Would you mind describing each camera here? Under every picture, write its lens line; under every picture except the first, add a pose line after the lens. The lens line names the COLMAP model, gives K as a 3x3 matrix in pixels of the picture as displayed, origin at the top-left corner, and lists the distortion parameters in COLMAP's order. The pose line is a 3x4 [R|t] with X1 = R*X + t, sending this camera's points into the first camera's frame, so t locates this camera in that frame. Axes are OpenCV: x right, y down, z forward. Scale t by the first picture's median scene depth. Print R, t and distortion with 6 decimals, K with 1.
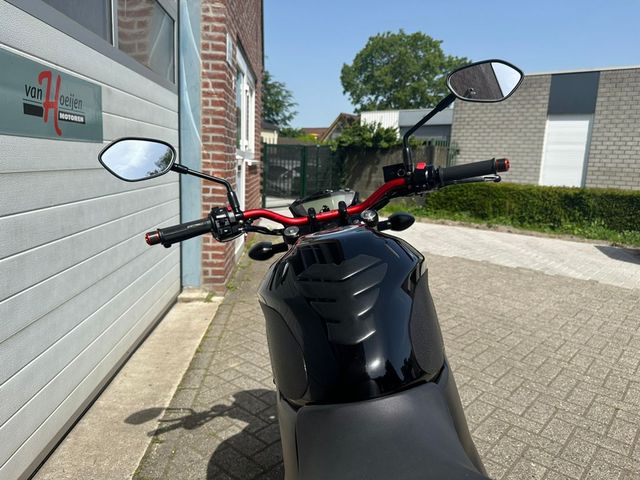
lens RADIAL K [[455.3, 0, 327.3], [0, 455.3, 233.9], [0, 0, 1]] dist [0.026777, -0.036675]
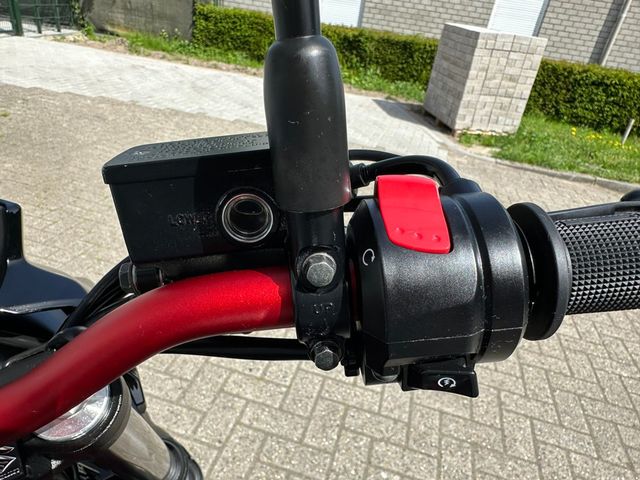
lens RADIAL K [[455.3, 0, 299.3], [0, 455.3, 265.1], [0, 0, 1]] dist [0.026777, -0.036675]
pose [[0.909052, -0.146248, 0.390174, 0.016712], [-0.022122, 0.918122, 0.395679, -0.031214], [-0.416095, -0.368324, 0.831386, 0.133565]]
